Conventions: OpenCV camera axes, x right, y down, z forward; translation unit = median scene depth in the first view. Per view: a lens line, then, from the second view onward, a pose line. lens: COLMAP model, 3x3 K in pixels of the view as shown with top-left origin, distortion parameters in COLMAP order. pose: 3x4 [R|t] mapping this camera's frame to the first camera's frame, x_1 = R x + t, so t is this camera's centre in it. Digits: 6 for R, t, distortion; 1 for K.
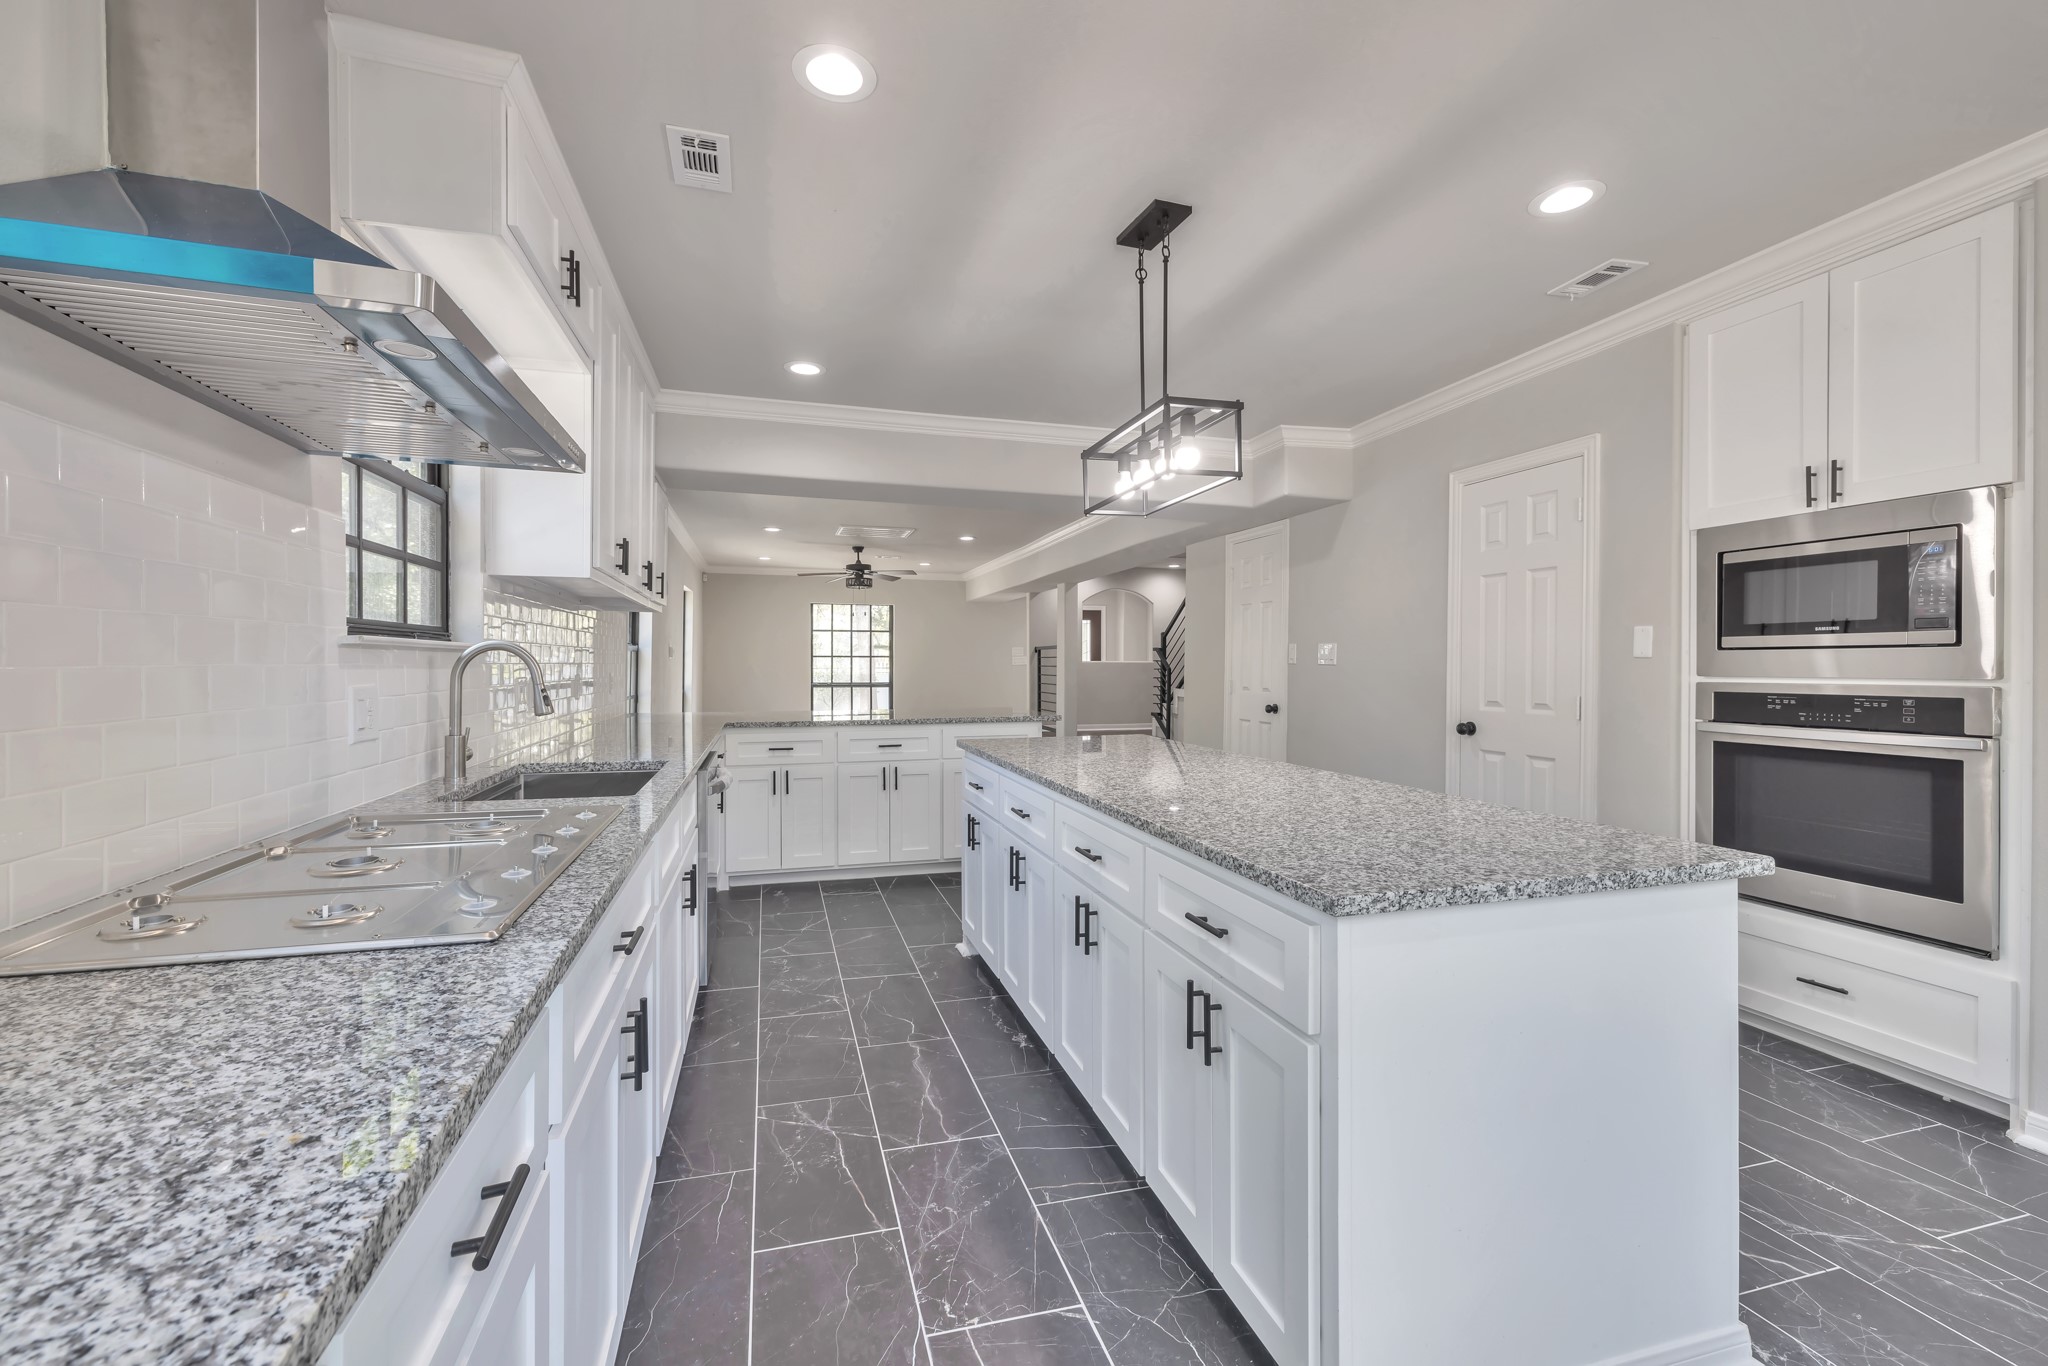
lens RADIAL K [[865.5, 0, 1016.4], [0, 865.5, 669.8], [0, 0, 1]] dist [0.000026, 0.000125]
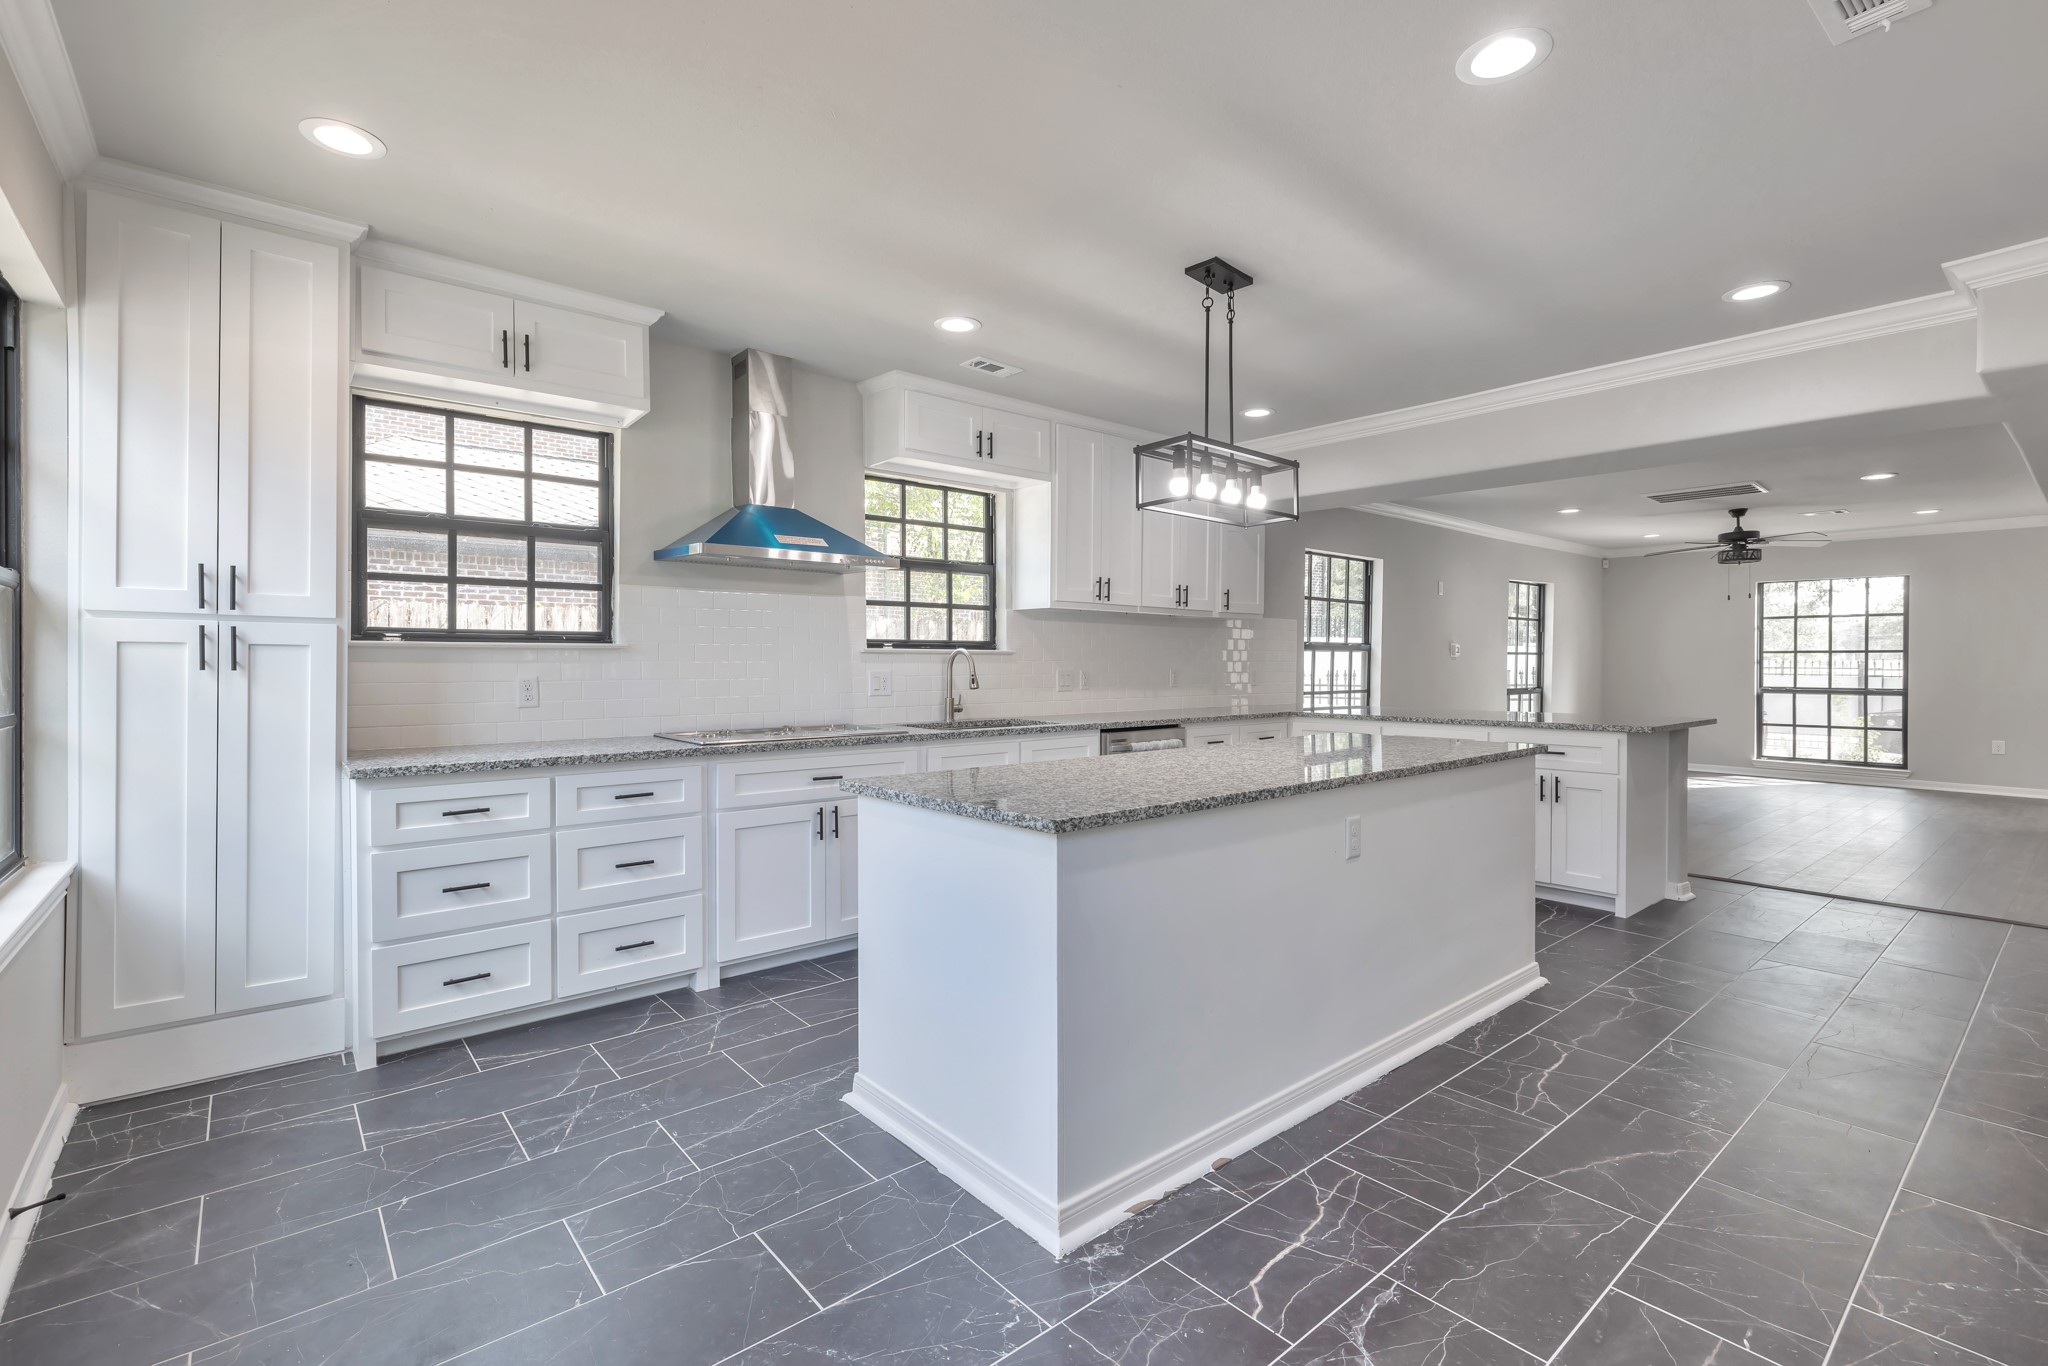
lens RADIAL K [[917.2, 0, 981.0], [0, 917.2, 677.0], [0, 0, 1]] dist [-0.001579, -0.000231]
pose [[0.390899, 0.013039, -0.920341, 0.681545], [-0.005509, 0.999915, 0.011826, 0.001812], [0.920417, 0.000448, 0.390937, 0.140592]]
